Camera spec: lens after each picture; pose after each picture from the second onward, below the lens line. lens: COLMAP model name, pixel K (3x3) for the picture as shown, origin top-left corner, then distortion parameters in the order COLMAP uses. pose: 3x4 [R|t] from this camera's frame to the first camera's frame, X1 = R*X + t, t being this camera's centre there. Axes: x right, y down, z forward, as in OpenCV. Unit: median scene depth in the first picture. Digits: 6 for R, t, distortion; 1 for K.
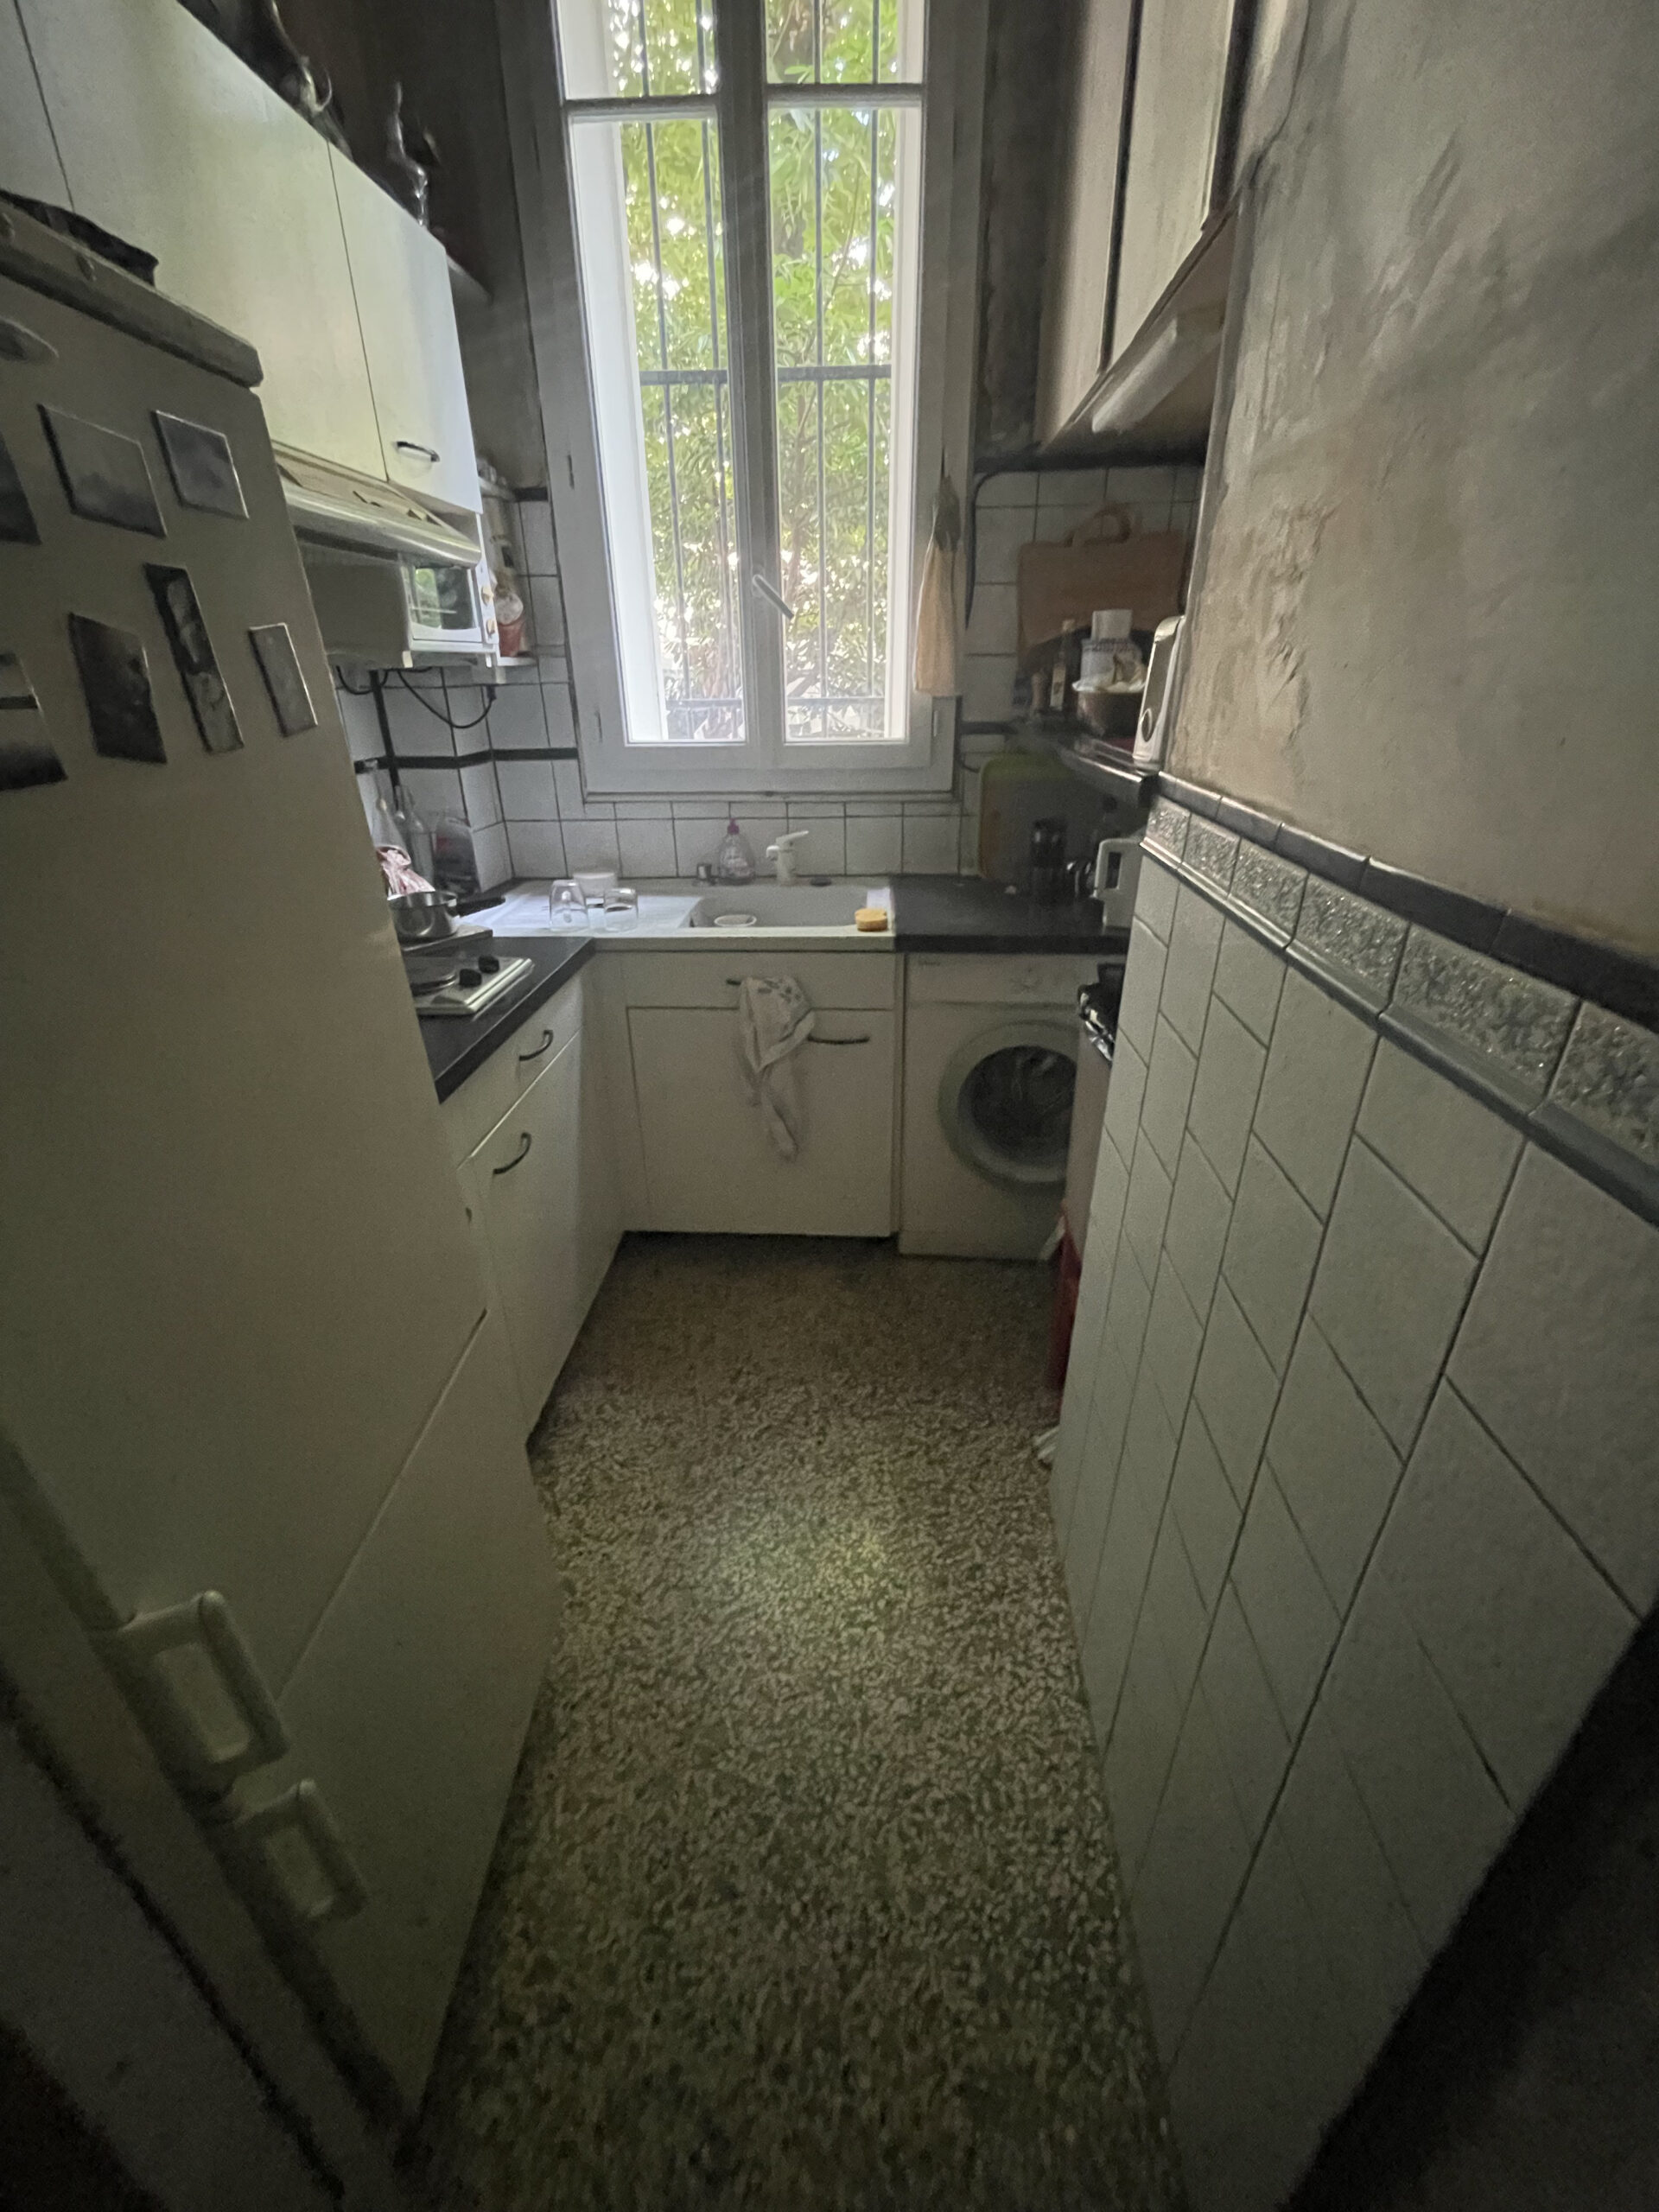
lens RADIAL K [[900.8, 0, 828.0], [0, 900.8, 1097.7], [0, 0, 1]] dist [-0.003304, -0.000104]
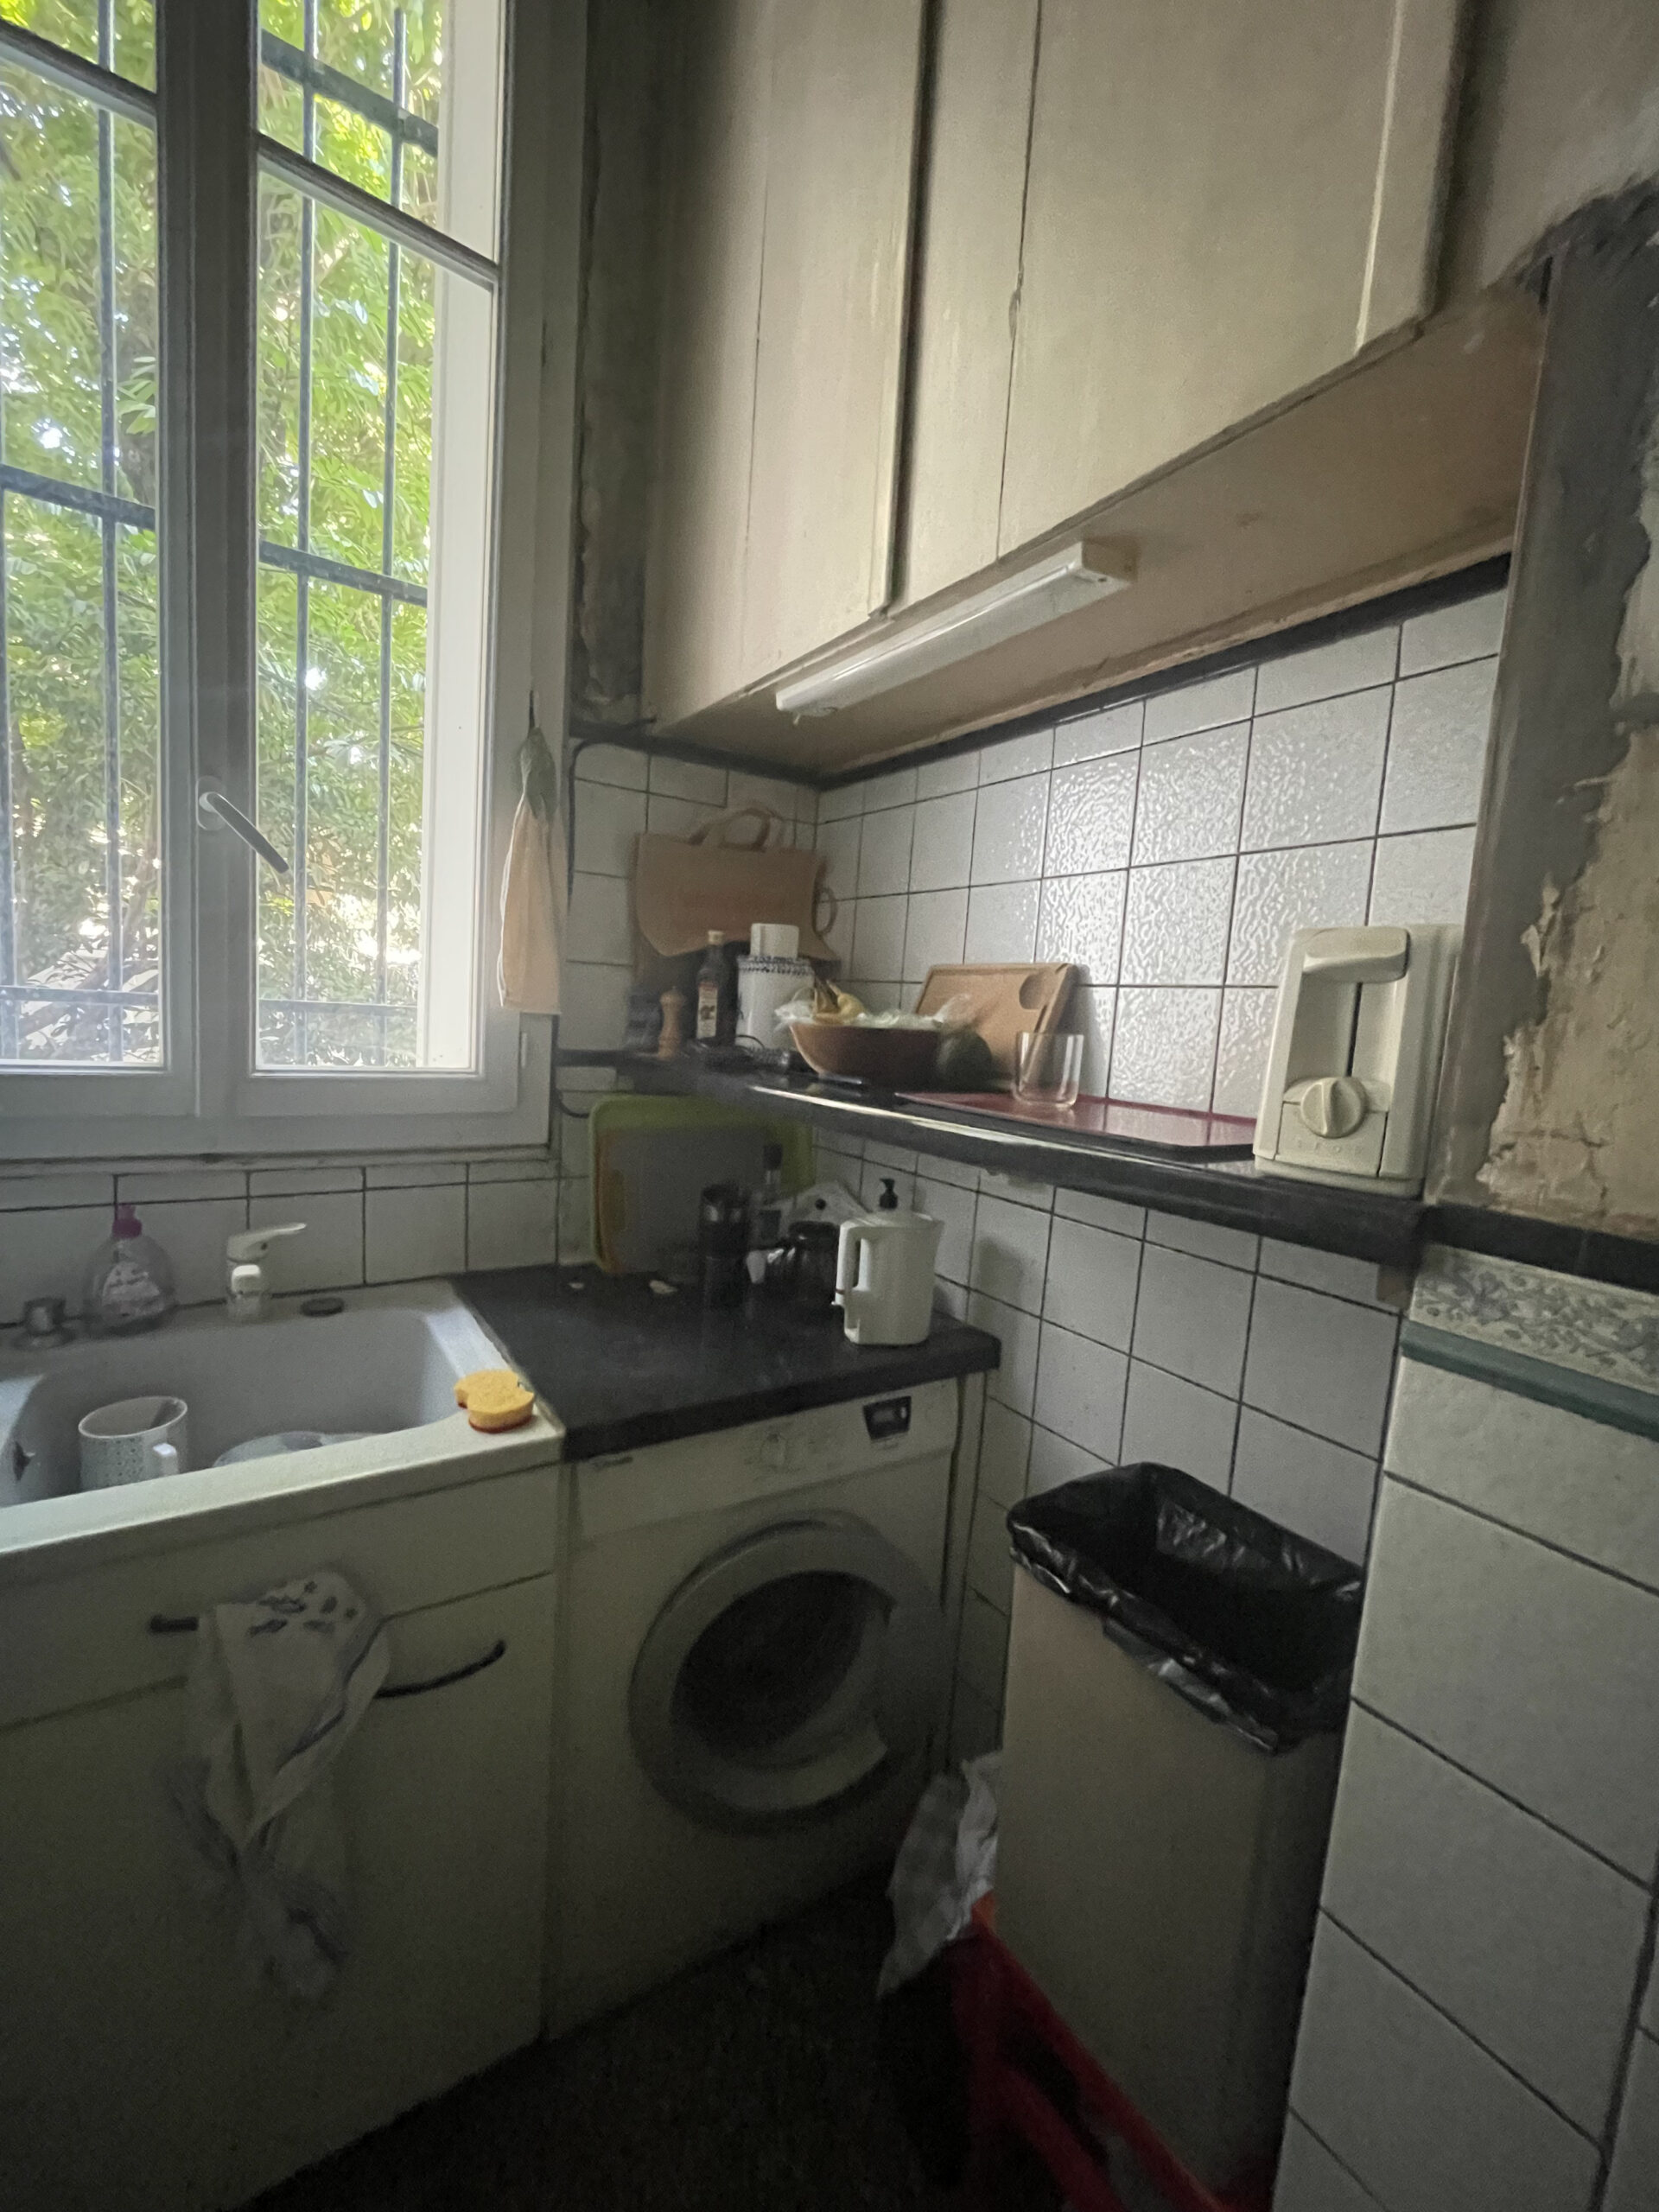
lens RADIAL K [[900.8, 0, 828.0], [0, 900.8, 1097.7], [0, 0, 1]] dist [-0.003304, -0.000104]
pose [[0.797953, 0.004323, 0.602704, -0.109289], [0.190176, 0.947086, -0.258577, -0.184166], [-0.571930, 0.320952, 0.754908, 0.418957]]
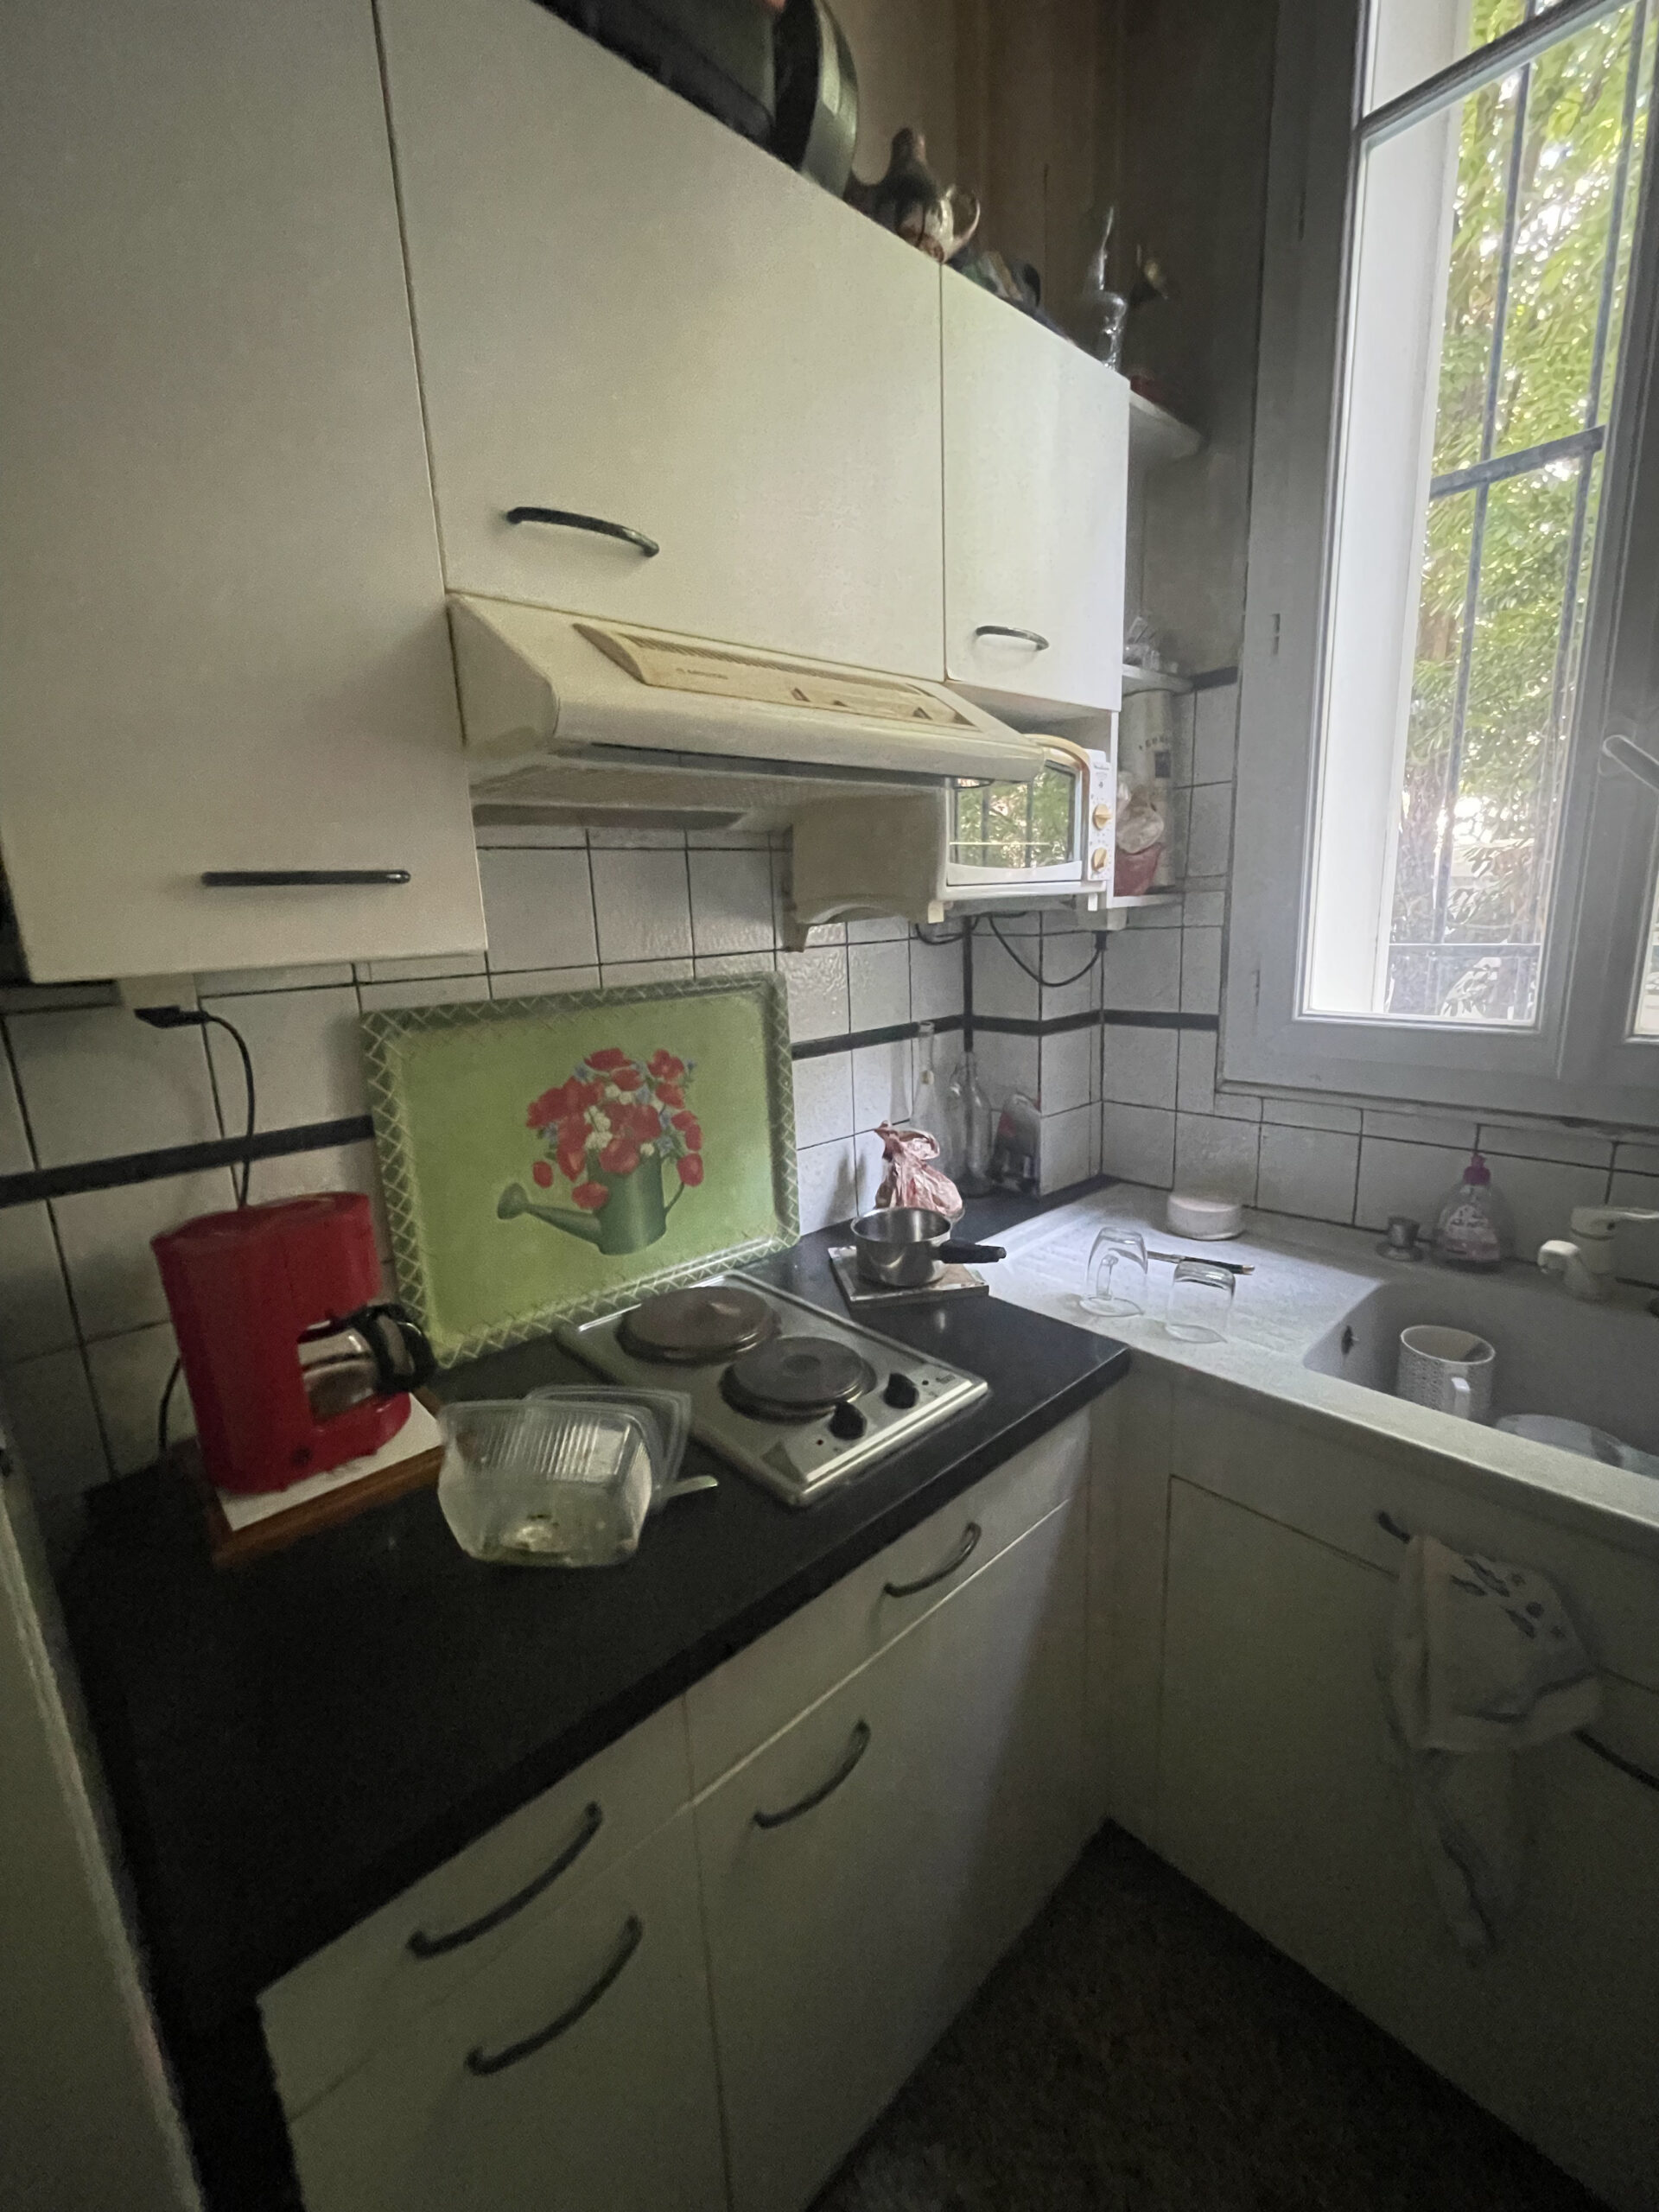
lens RADIAL K [[904.9, 0, 819.5], [0, 904.9, 1100.2], [0, 0, 1]] dist [-0.008950, 0.004819]
pose [[0.712206, 0.129986, -0.689831, -0.020030], [-0.269200, 0.958148, -0.097385, -0.206130], [0.648302, 0.255061, 0.717391, 0.383409]]
